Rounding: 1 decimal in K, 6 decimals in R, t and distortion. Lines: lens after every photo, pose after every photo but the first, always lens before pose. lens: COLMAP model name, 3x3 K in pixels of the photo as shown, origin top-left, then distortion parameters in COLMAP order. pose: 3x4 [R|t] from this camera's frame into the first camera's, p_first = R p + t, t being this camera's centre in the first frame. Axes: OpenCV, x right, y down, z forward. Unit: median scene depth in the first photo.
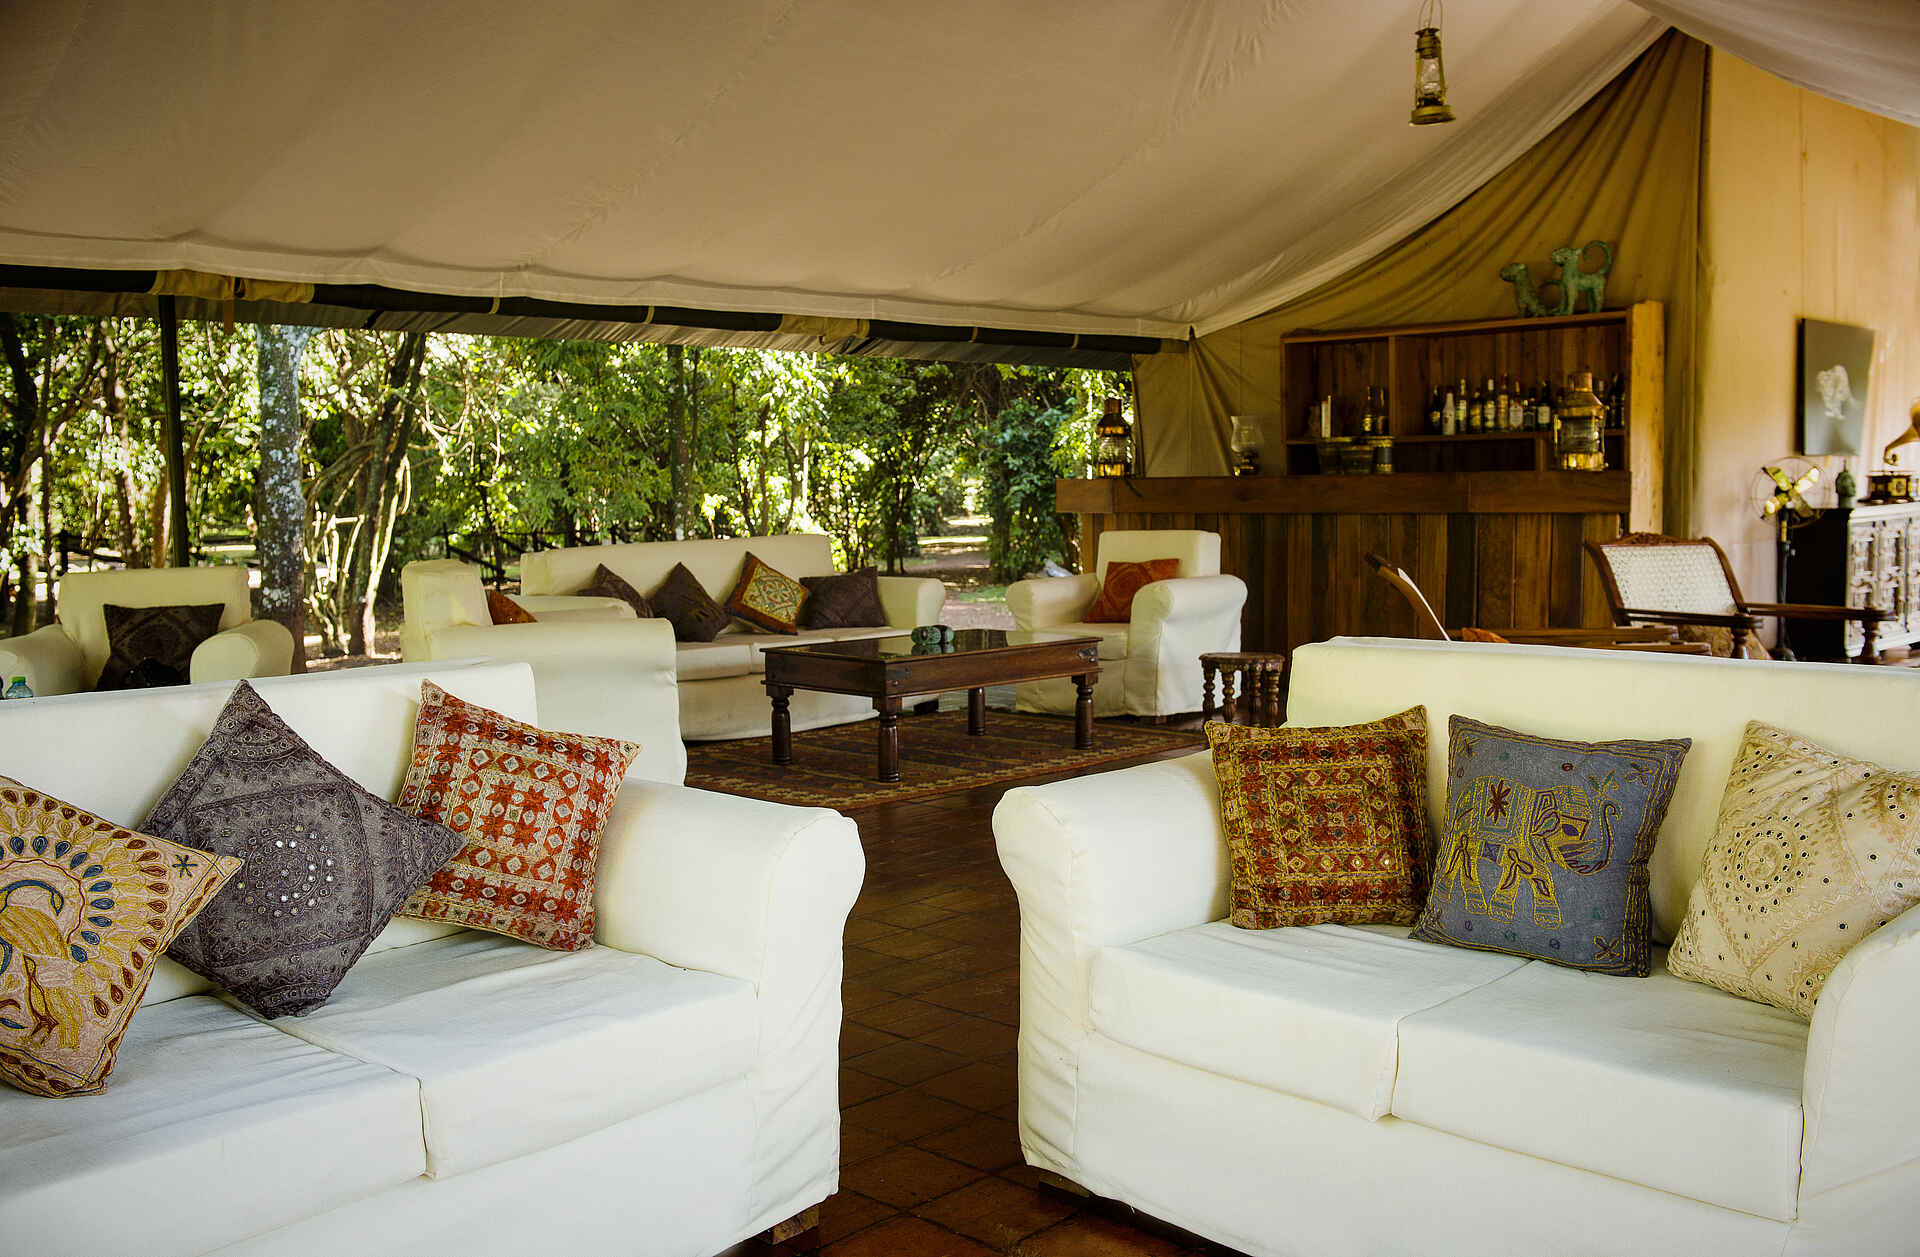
lens RADIAL K [[1881.8, 0, 959.0], [0, 1881.8, 627.5], [0, 0, 1]] dist [0.004217, 0.000000]
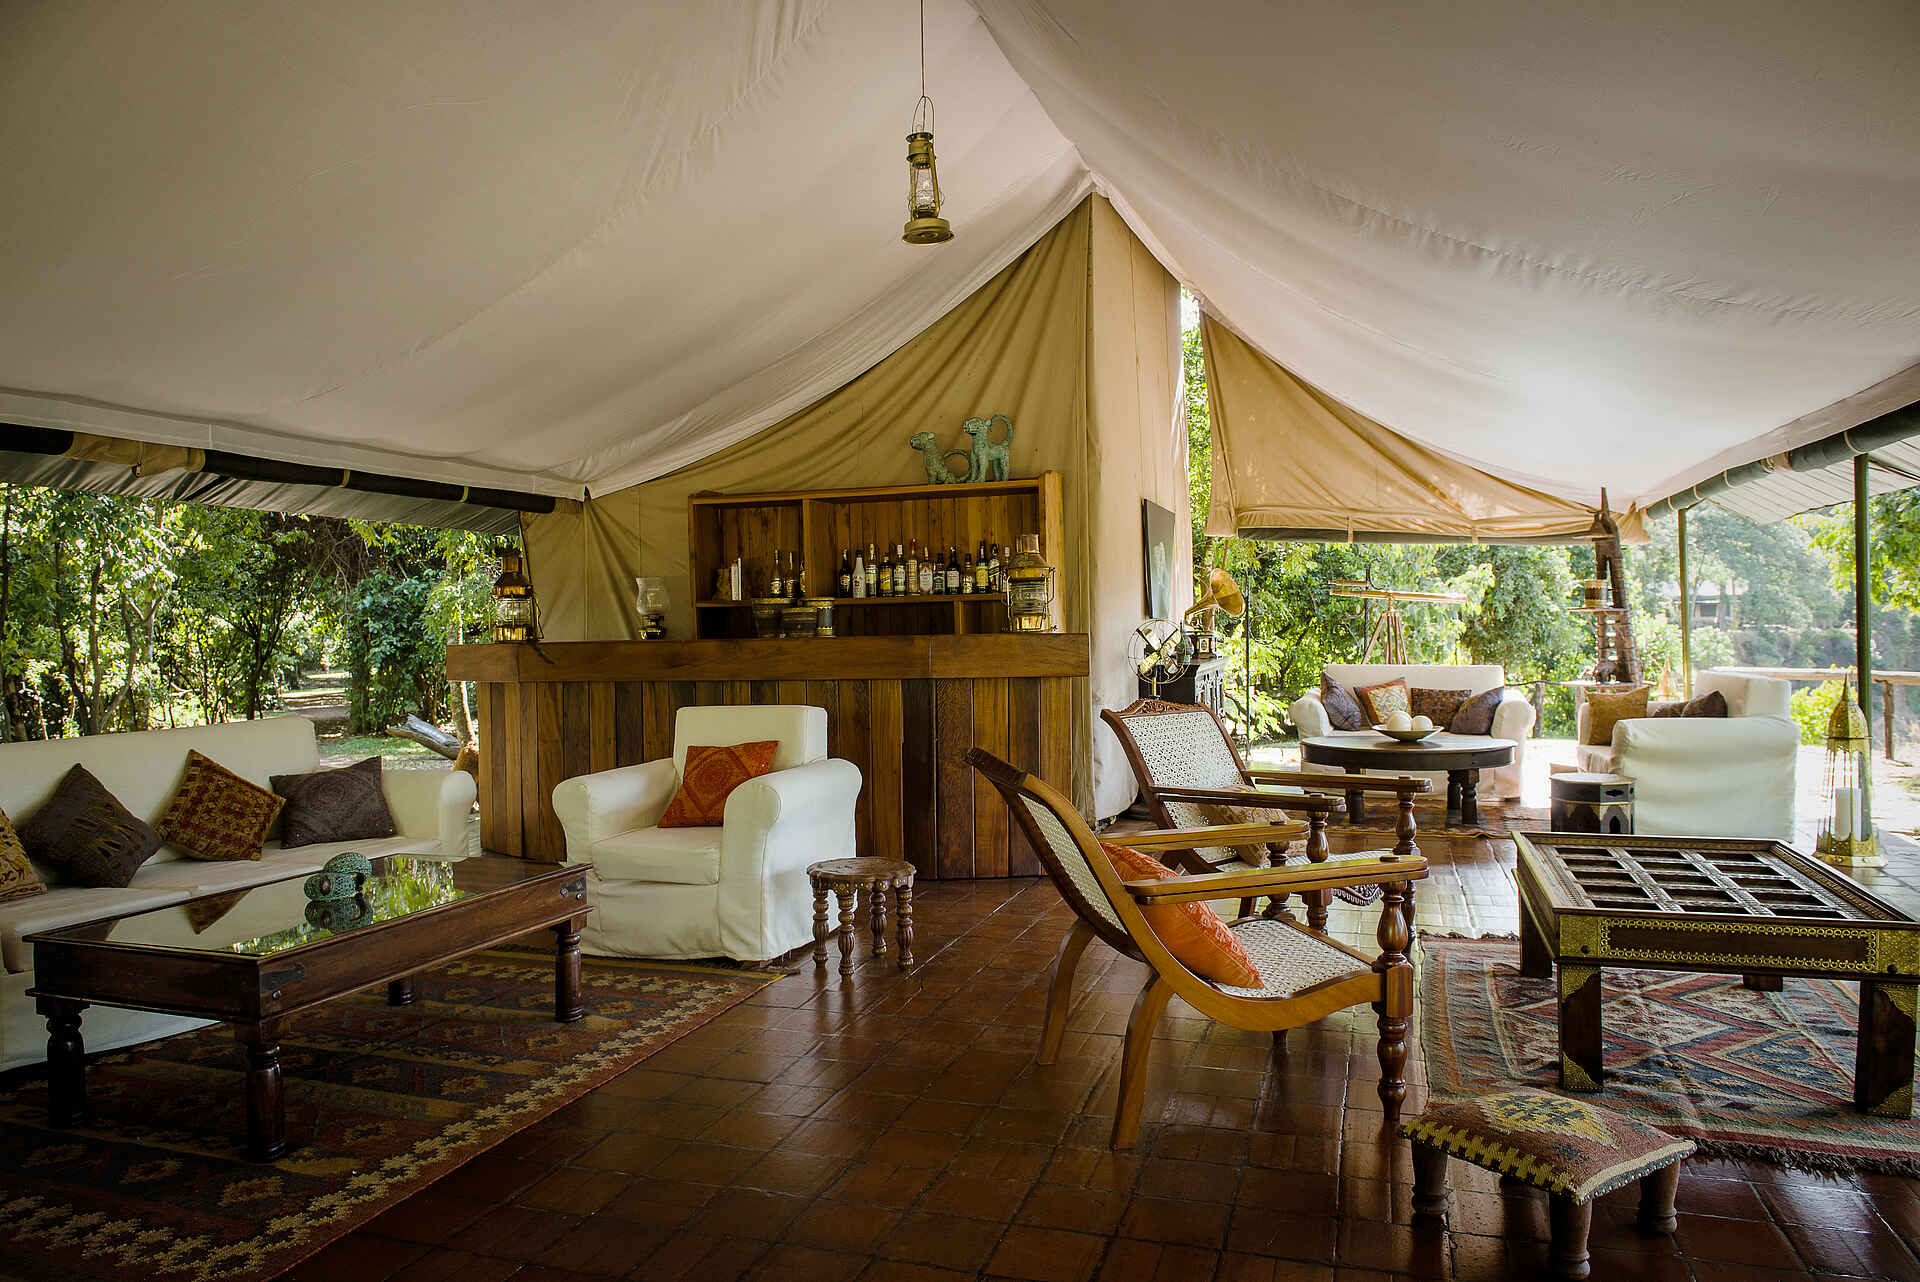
lens RADIAL K [[1297.6, 0, 958.2], [0, 1297.6, 644.0], [0, 0, 1]] dist [-0.032644, 0.003190]
pose [[0.894342, -0.008410, 0.447306, -0.005432], [0.040992, 0.997158, -0.063210, -0.031035], [-0.445503, 0.074868, 0.892145, 0.352368]]
